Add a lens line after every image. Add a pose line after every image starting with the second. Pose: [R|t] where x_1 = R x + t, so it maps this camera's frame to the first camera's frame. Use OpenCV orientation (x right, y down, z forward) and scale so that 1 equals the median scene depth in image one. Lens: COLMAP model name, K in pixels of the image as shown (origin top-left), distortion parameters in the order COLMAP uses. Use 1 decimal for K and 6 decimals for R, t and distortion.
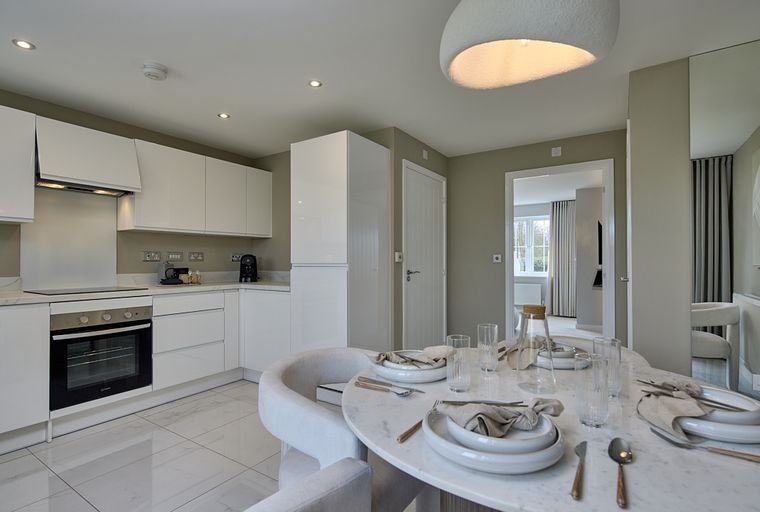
lens RADIAL K [[370.4, 0, 382.8], [0, 370.4, 259.3], [0, 0, 1]] dist [0.000168, 0.000120]
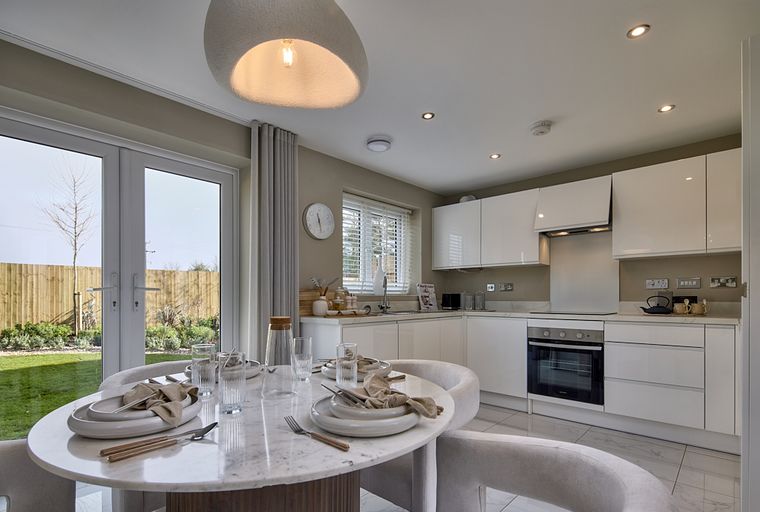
lens RADIAL K [[377.0, 0, 366.1], [0, 377.0, 299.9], [0, 0, 1]] dist [-0.000800, -0.000555]
pose [[-0.188264, 0.001319, -0.982118, 0.555499], [0.005557, 0.999985, 0.000277, 0.034163], [0.982103, -0.005405, -0.188269, 0.541374]]
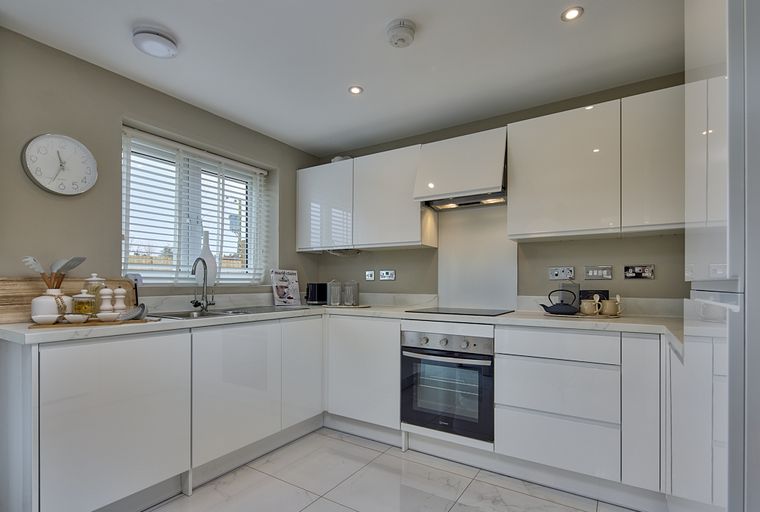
lens RADIAL K [[381.7, 0, 364.6], [0, 381.7, 284.9], [0, 0, 1]] dist [-0.000450, 0.000013]
pose [[-0.014852, -0.001600, -0.999888, 0.154479], [0.001868, 0.999997, -0.001628, 0.018269], [0.999888, -0.001892, -0.014849, 0.752439]]
